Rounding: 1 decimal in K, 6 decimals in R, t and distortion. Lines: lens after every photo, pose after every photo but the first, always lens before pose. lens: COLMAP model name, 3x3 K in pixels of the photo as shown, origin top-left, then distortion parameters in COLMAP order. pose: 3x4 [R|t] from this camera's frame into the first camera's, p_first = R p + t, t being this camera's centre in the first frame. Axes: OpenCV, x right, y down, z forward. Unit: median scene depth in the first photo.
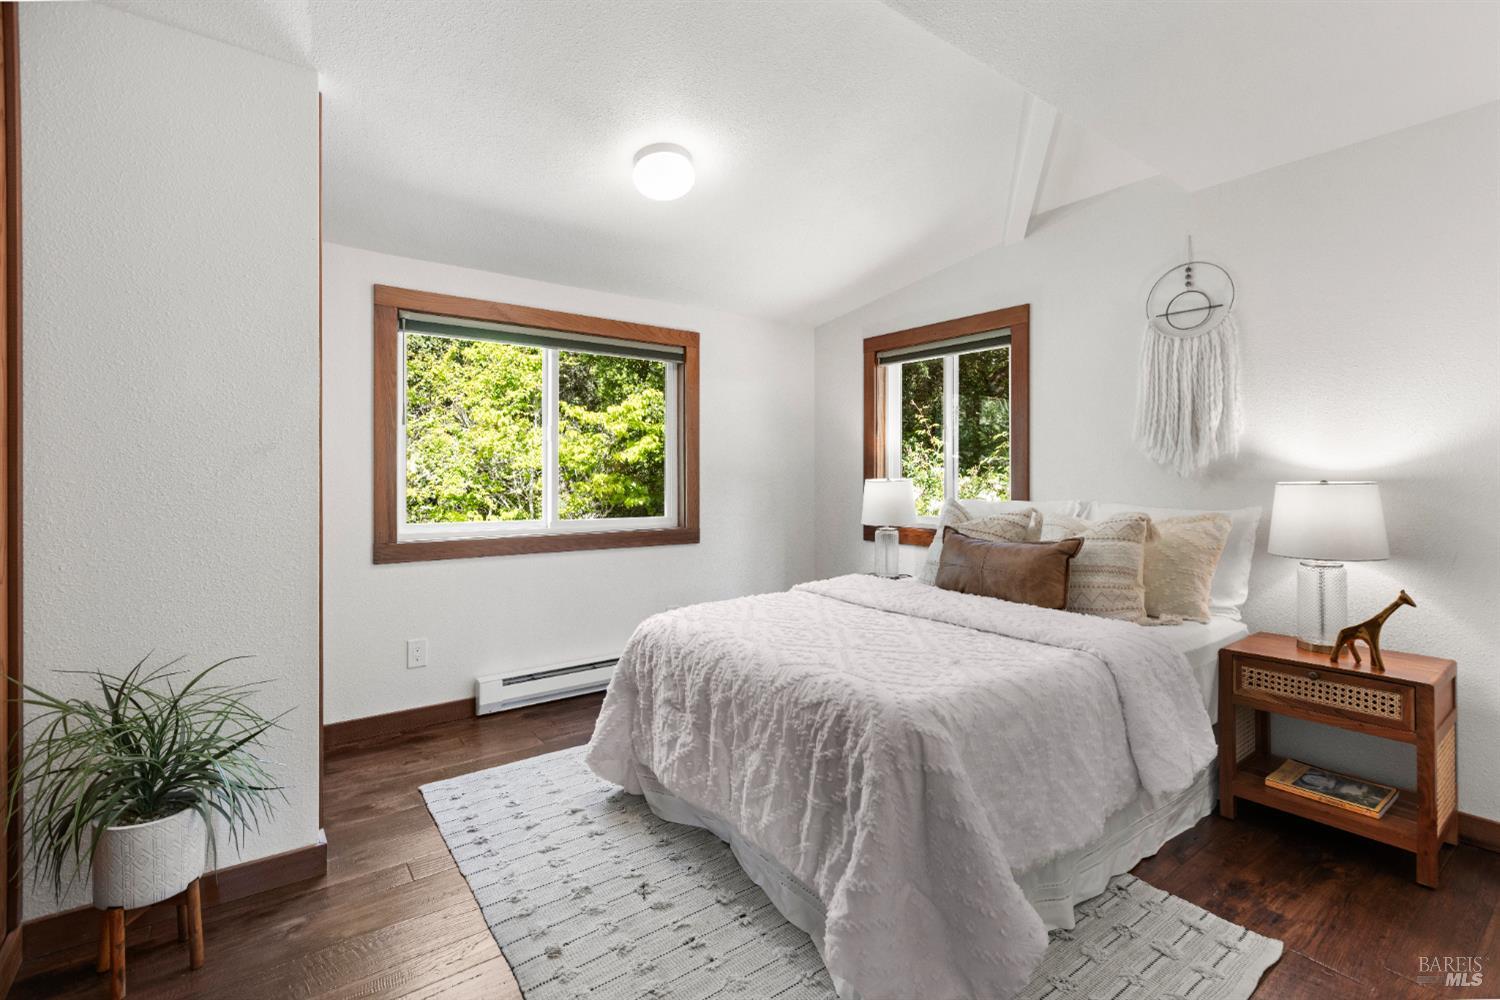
lens RADIAL K [[661.9, 0, 743.4], [0, 661.9, 481.9], [0, 0, 1]] dist [-0.000165, 0.000218]
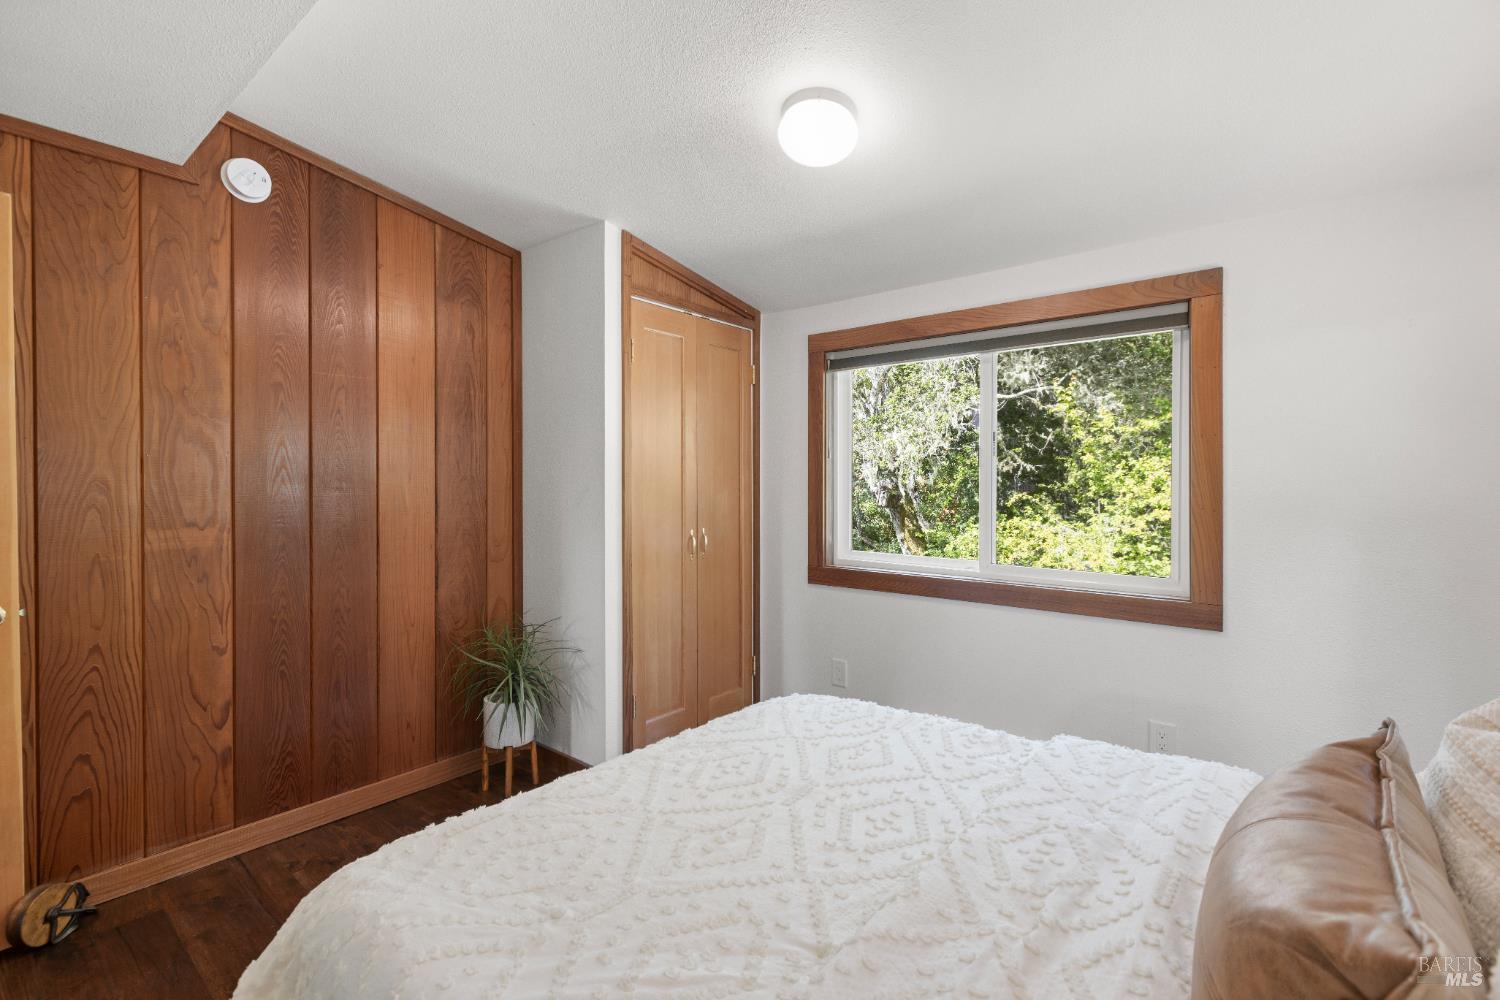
lens RADIAL K [[661.9, 0, 743.4], [0, 661.9, 481.9], [0, 0, 1]] dist [-0.000165, 0.000218]
pose [[0.262252, -0.002534, -0.964996, 0.397598], [-0.009364, 0.999943, -0.005171, -0.032463], [0.964954, 0.010392, 0.262213, 0.467819]]
